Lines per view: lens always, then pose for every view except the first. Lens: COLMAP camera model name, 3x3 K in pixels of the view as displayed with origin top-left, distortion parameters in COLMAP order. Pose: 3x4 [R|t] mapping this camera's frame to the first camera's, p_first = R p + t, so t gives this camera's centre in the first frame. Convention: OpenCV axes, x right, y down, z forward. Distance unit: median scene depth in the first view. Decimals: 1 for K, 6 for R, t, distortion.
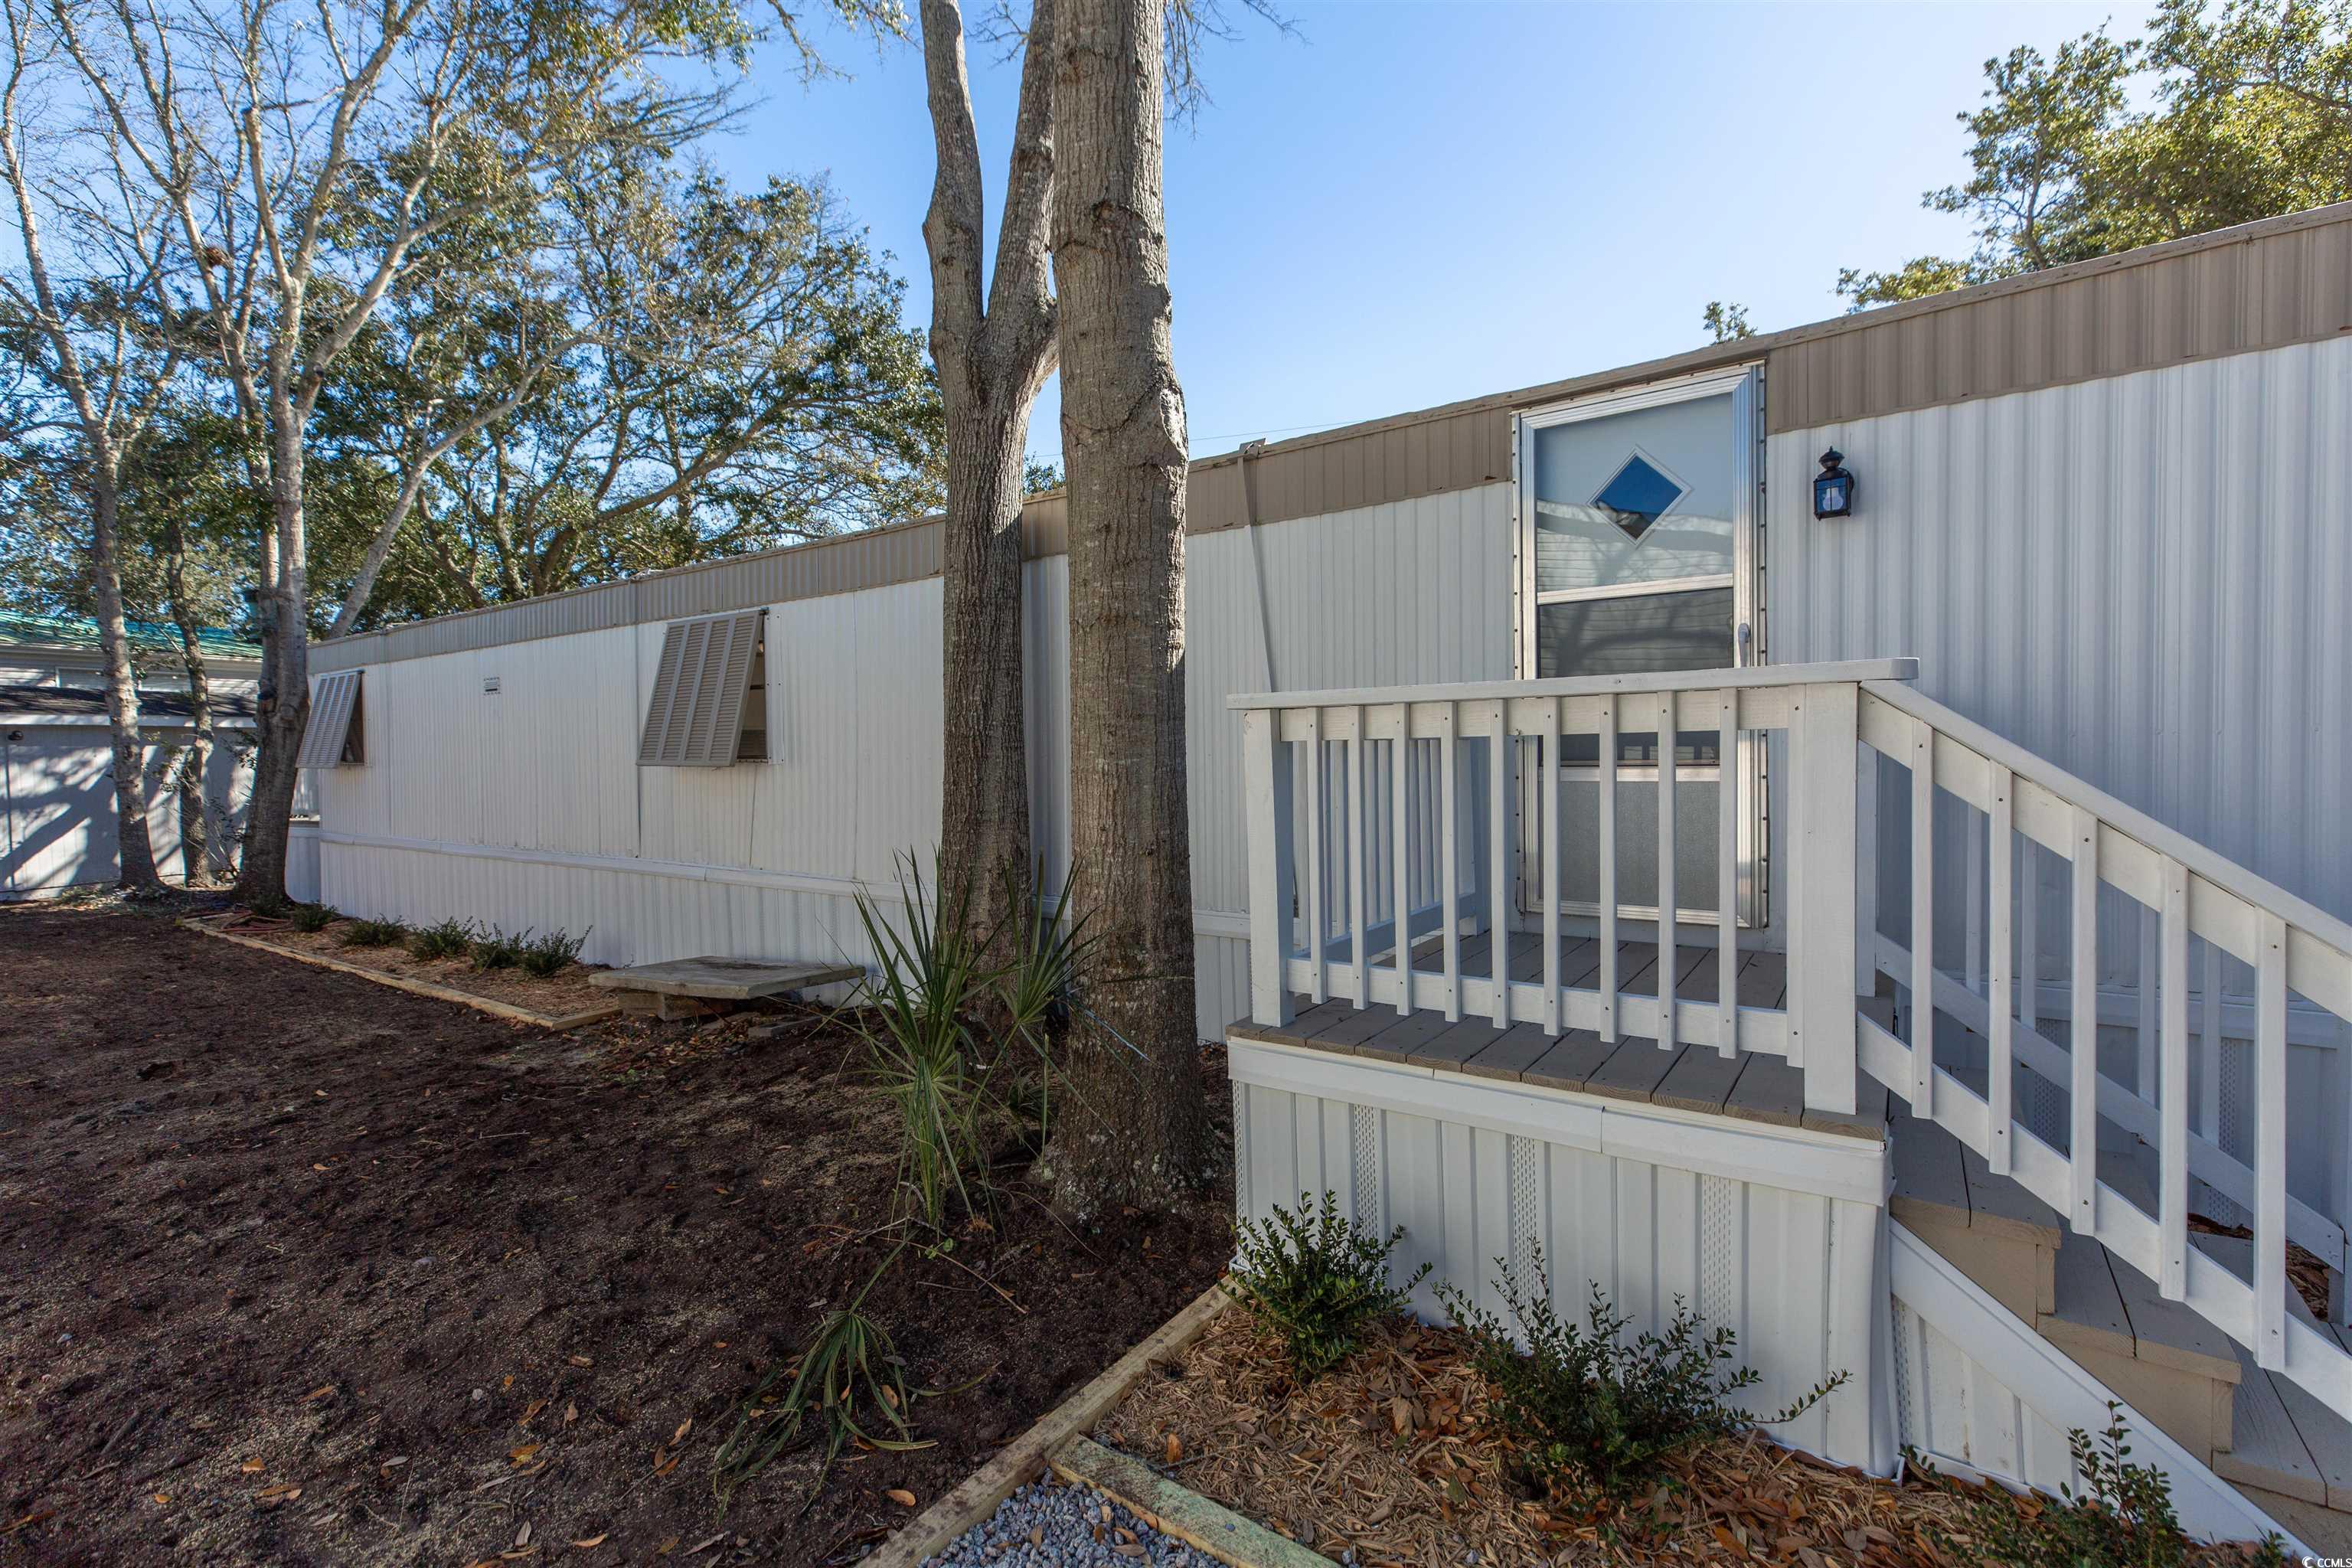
lens RADIAL K [[1045.4, 0, 1174.6], [0, 1045.4, 779.3], [0, 0, 1]] dist [0.005462, -0.000508]
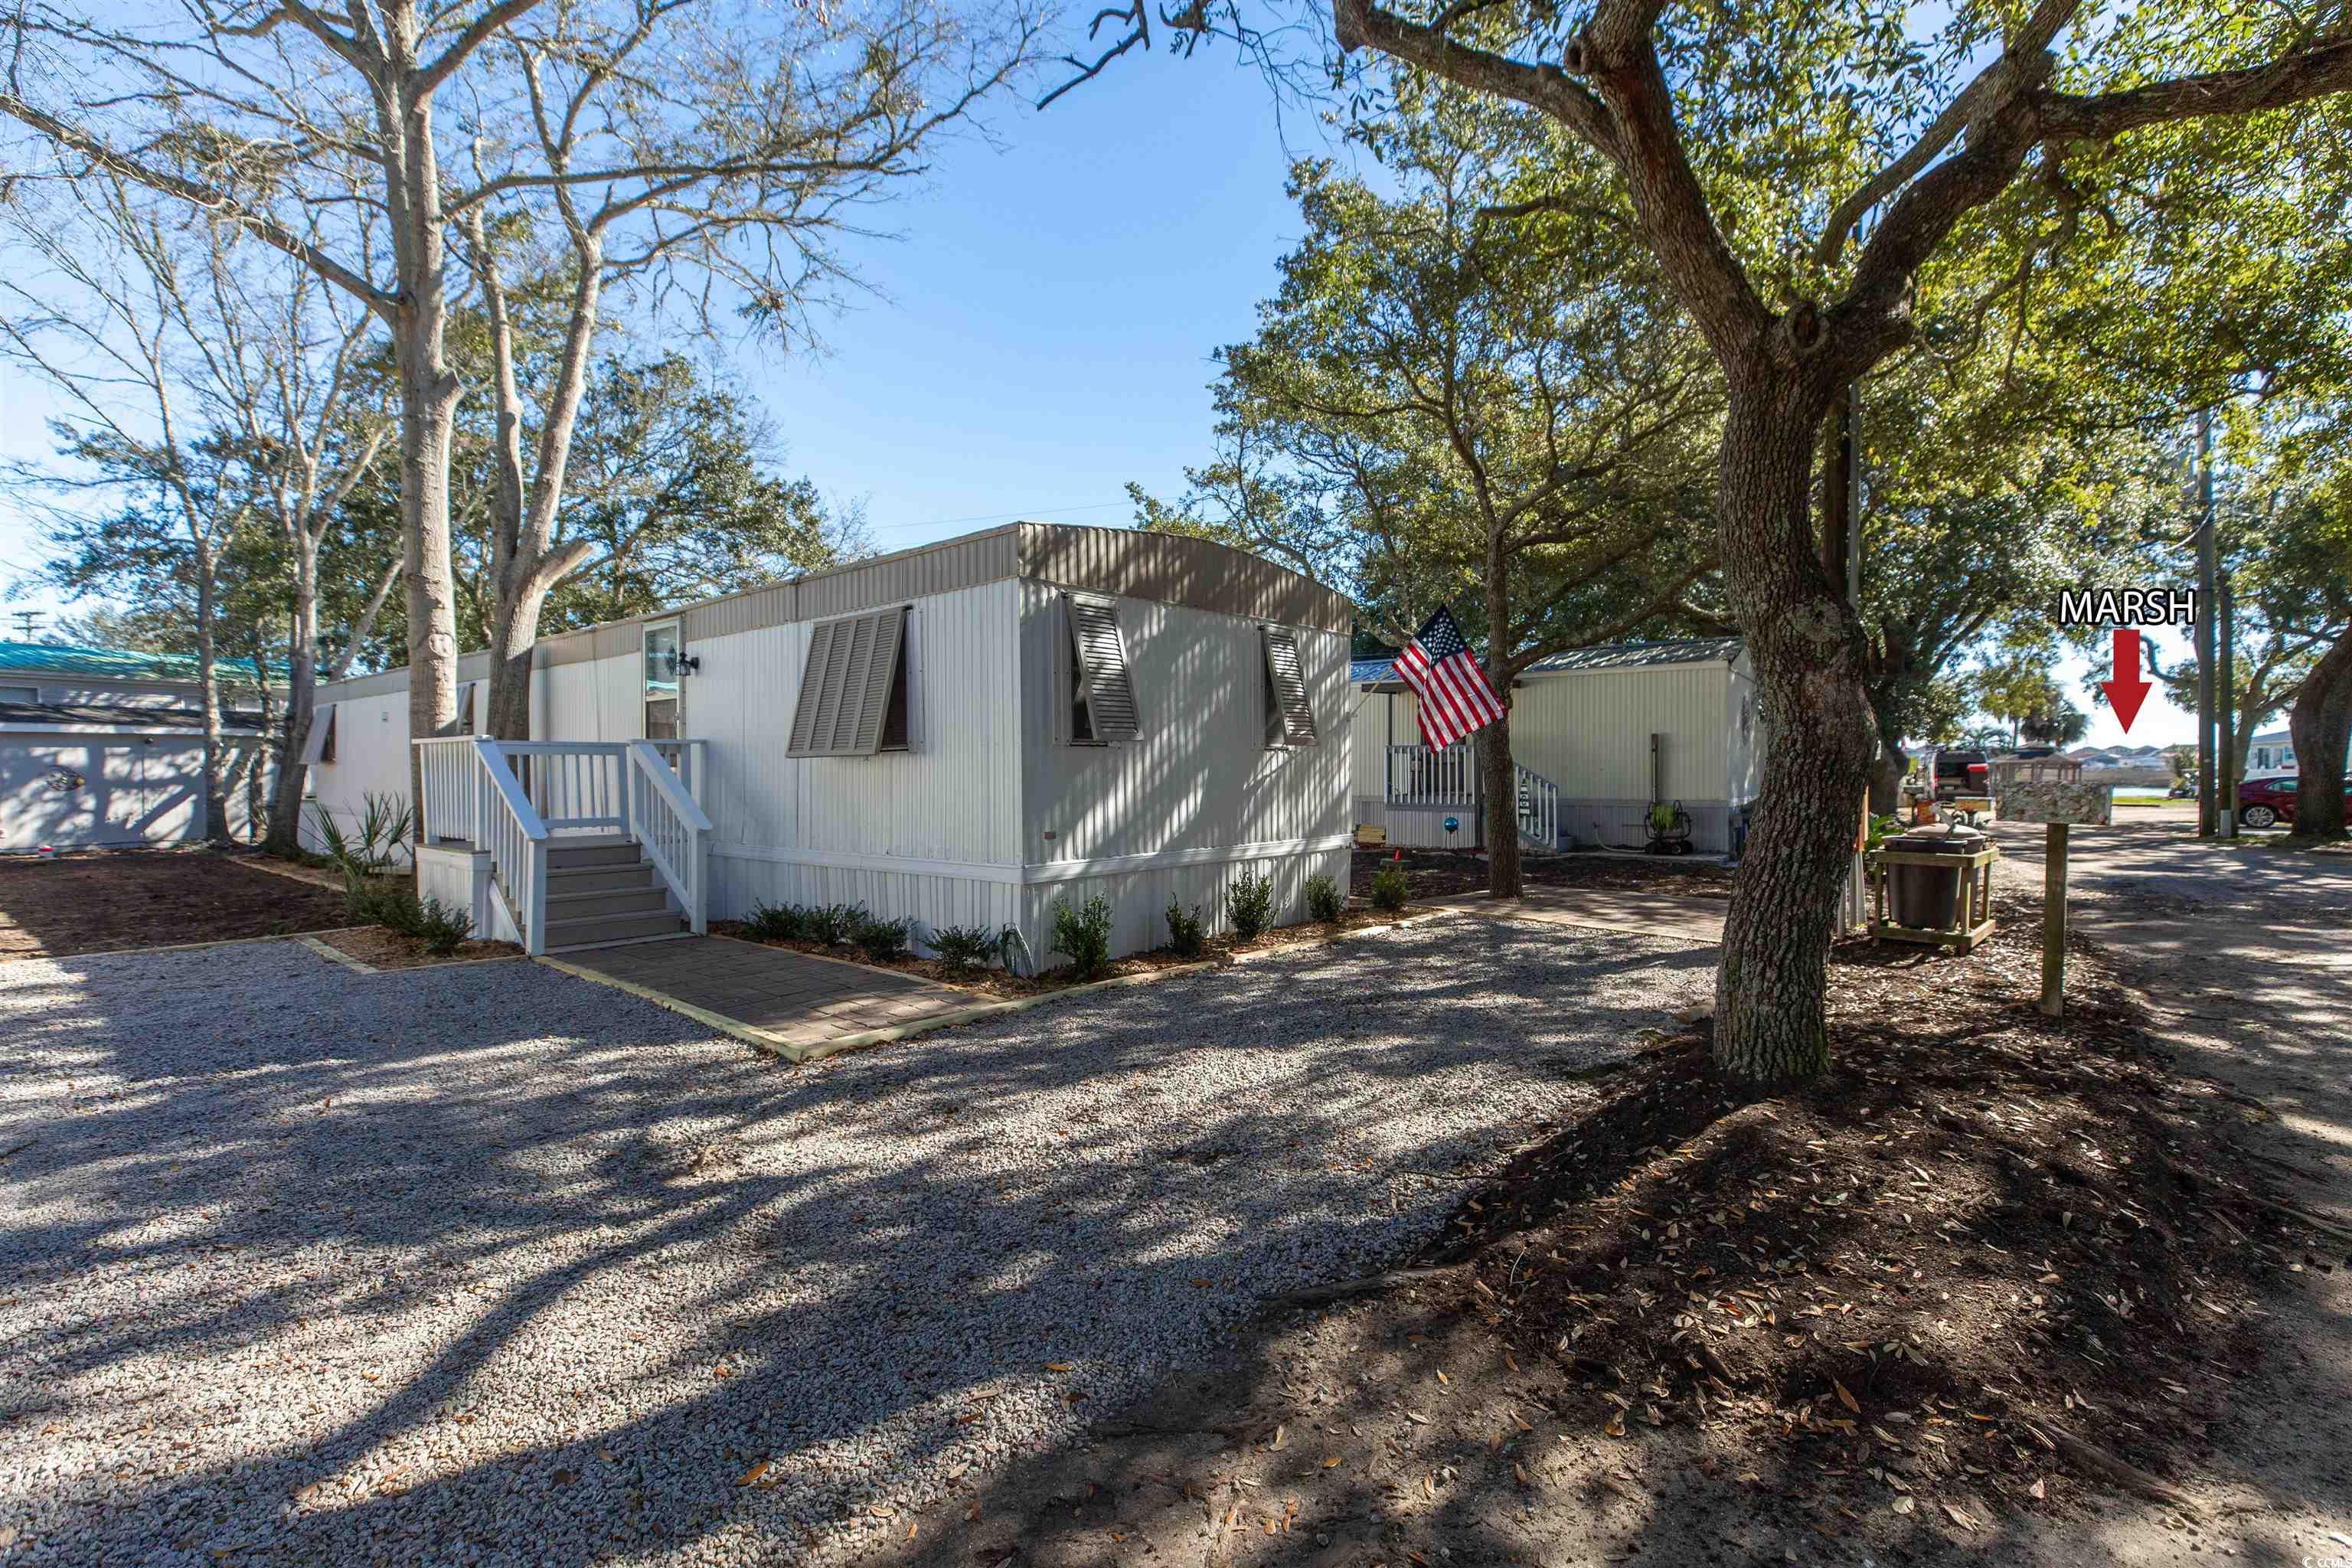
lens RADIAL K [[1049.1, 0, 1177.6], [0, 1049.1, 790.7], [0, 0, 1]] dist [0.002381, 0.000198]
pose [[0.995413, 0.023480, -0.092747, 0.546086], [-0.024223, 0.999683, -0.006899, 0.007063], [0.092556, 0.009114, 0.995666, -0.401244]]
